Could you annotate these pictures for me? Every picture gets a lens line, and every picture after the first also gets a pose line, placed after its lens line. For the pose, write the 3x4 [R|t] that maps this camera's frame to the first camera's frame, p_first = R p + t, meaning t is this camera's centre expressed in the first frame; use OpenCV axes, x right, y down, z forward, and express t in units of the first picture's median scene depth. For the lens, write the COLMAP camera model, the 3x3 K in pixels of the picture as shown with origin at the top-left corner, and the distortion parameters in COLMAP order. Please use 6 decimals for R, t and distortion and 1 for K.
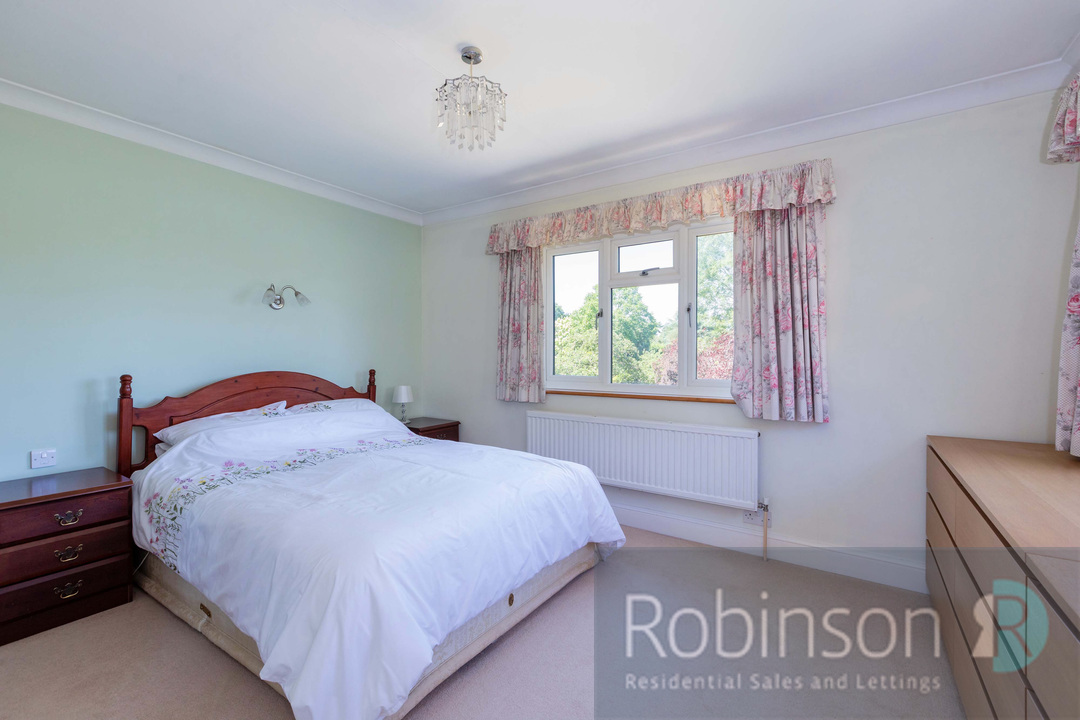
lens RADIAL K [[475.9, 0, 539.6], [0, 475.9, 355.1], [0, 0, 1]] dist [-0.012386, 0.000005]
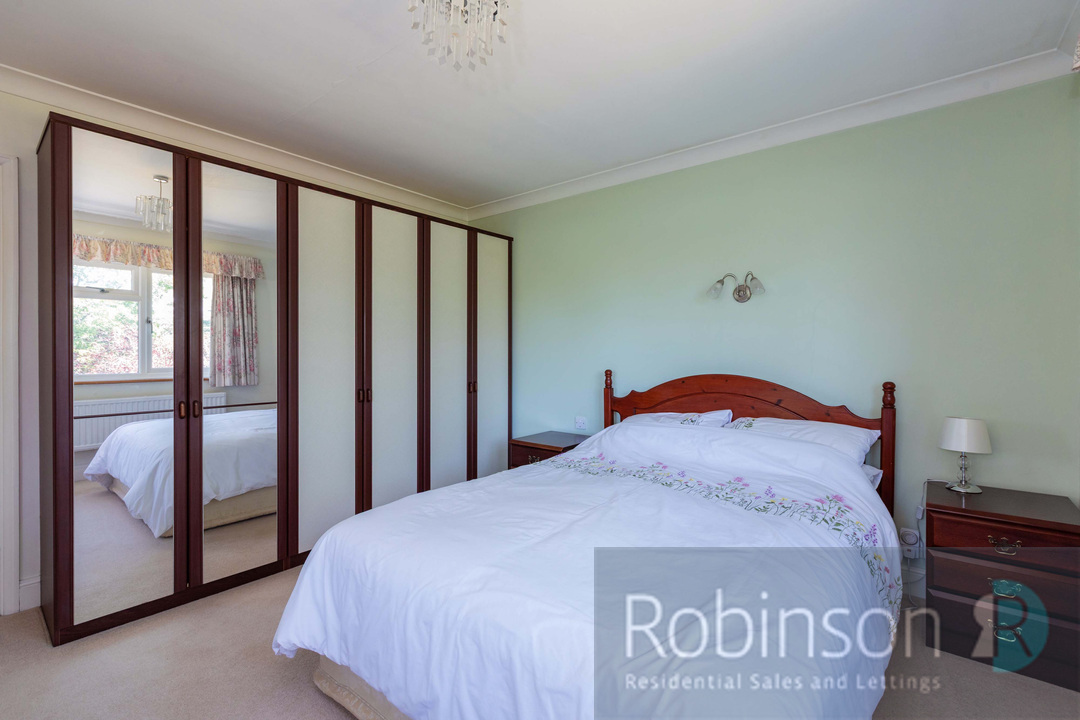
lens RADIAL K [[475.9, 0, 540.2], [0, 475.9, 356.5], [0, 0, 1]] dist [-0.012386, 0.000005]
pose [[-0.058039, -0.004390, -0.998305, 0.321315], [-0.021243, 0.999769, -0.003161, 0.011910], [0.998088, 0.021023, -0.058119, 0.721685]]
